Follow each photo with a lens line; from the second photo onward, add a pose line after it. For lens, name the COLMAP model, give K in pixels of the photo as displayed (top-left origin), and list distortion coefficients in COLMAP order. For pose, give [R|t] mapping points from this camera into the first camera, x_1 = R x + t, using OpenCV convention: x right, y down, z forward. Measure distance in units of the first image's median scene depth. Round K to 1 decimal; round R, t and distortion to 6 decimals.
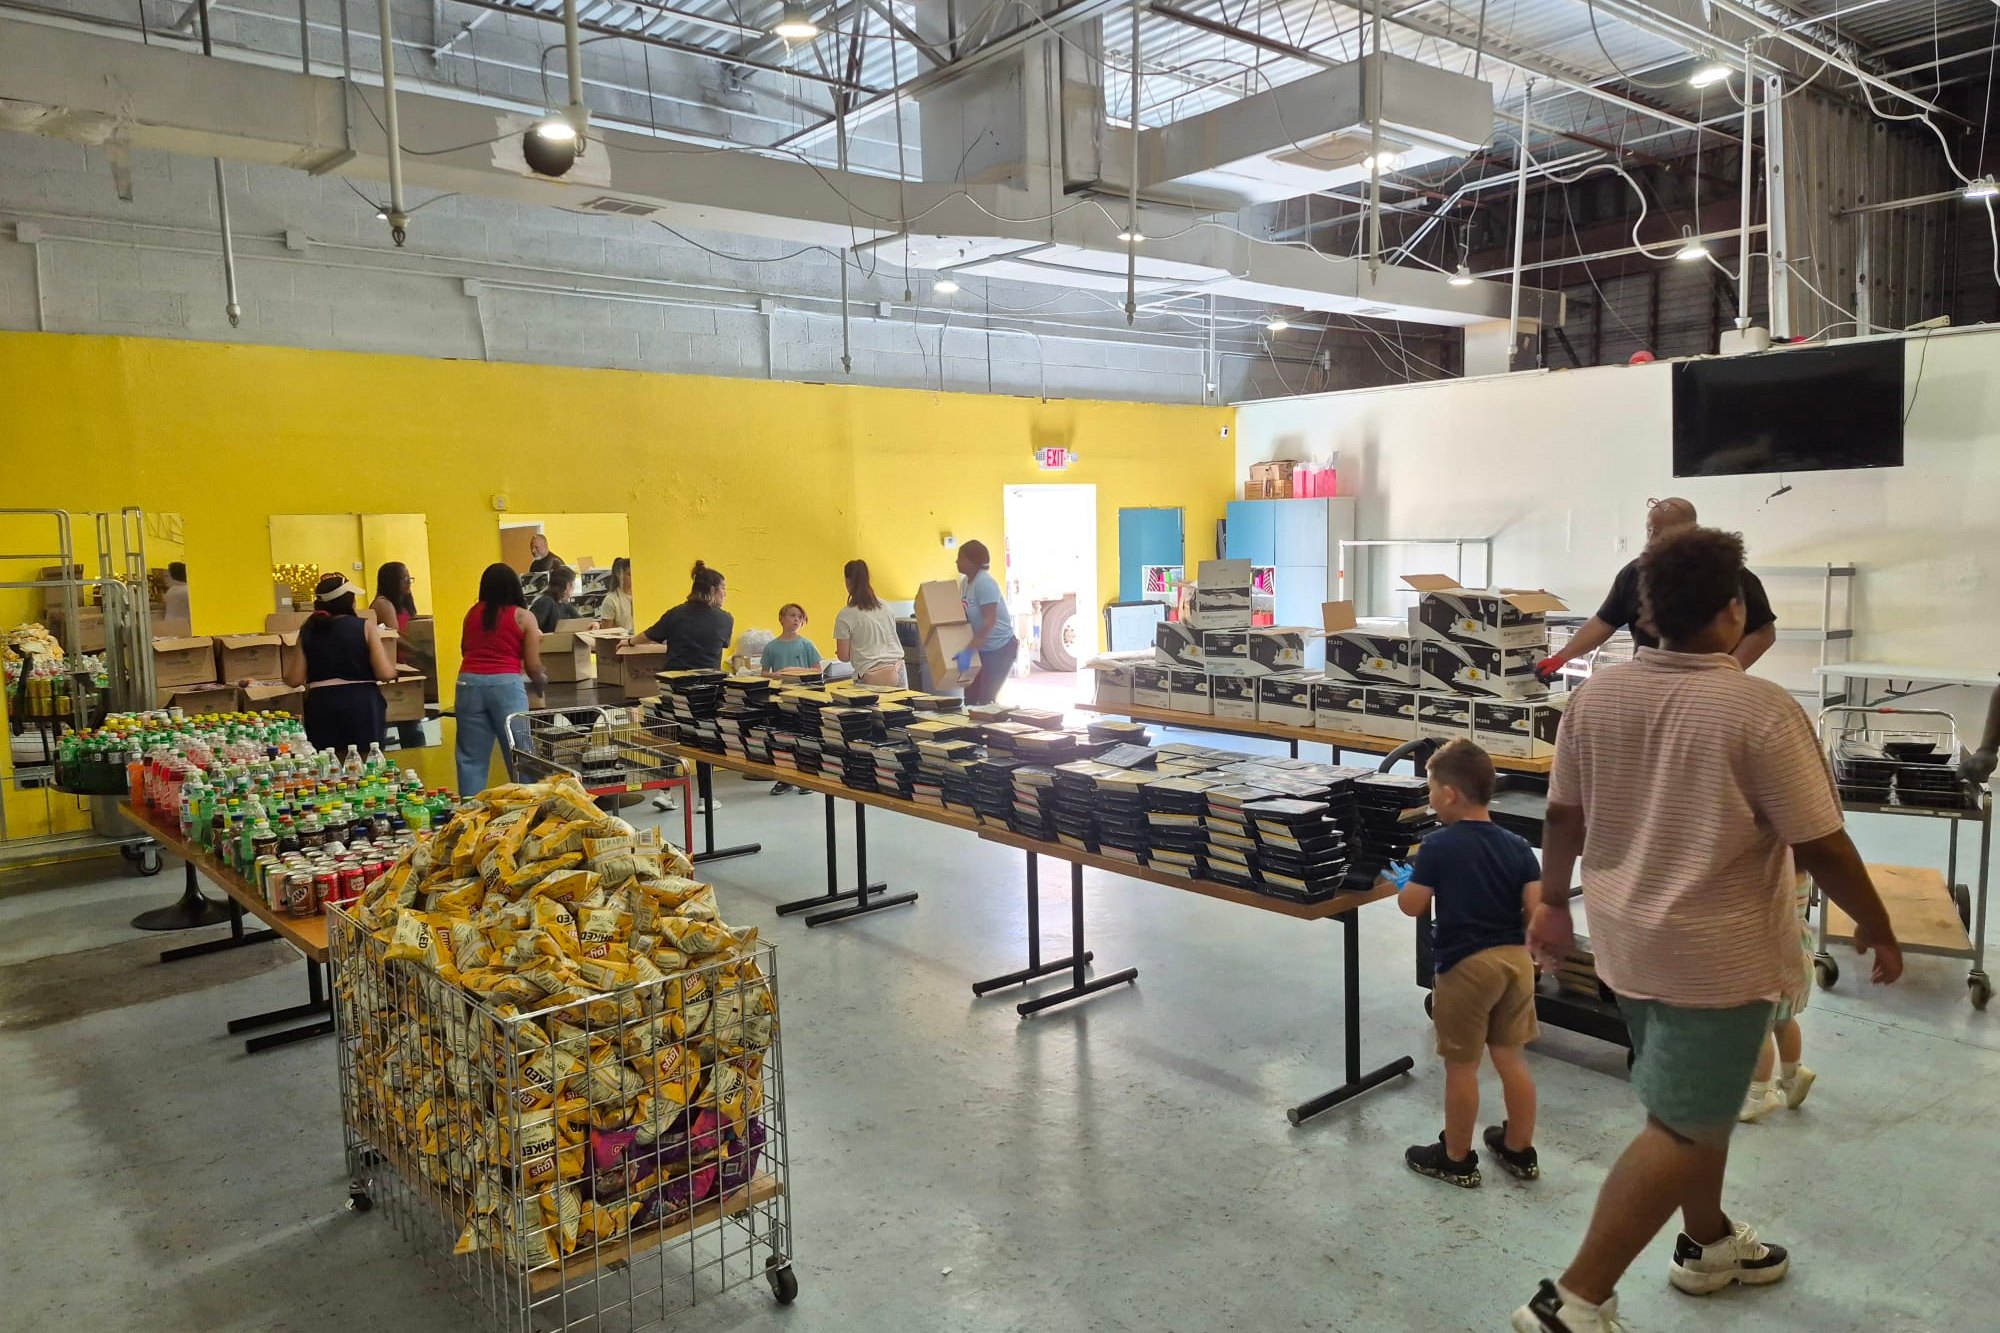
lens RADIAL K [[1376.5, 0, 1000.0], [0, 1376.5, 666.5], [0, 0, 1]] dist [-0.006988, -0.002910]
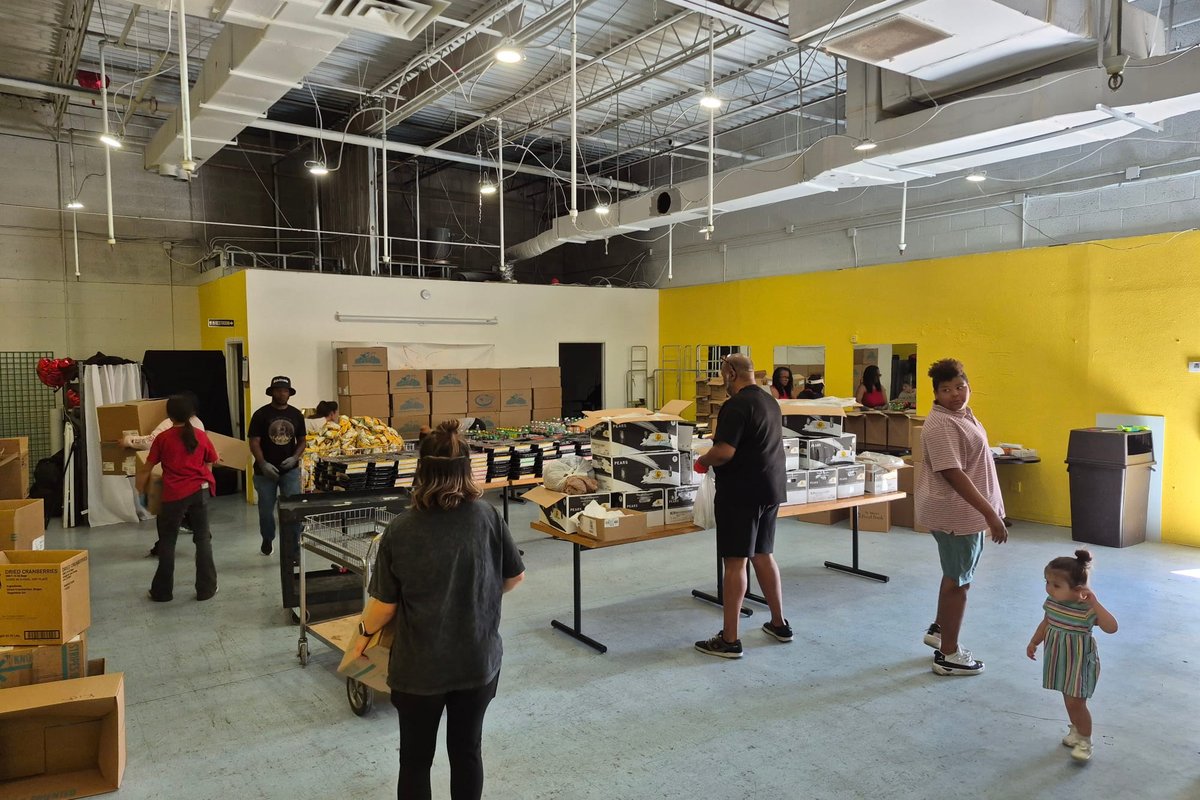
lens RADIAL K [[897.2, 0, 600.0], [0, 897.2, 400.0], [0, 0, 1]] dist [0.000018, 0.000371]
pose [[-0.102788, 0.068798, -0.992321, 0.919977], [-0.084121, 0.993430, 0.077589, -0.101562], [0.991140, 0.091450, -0.096326, 0.765745]]
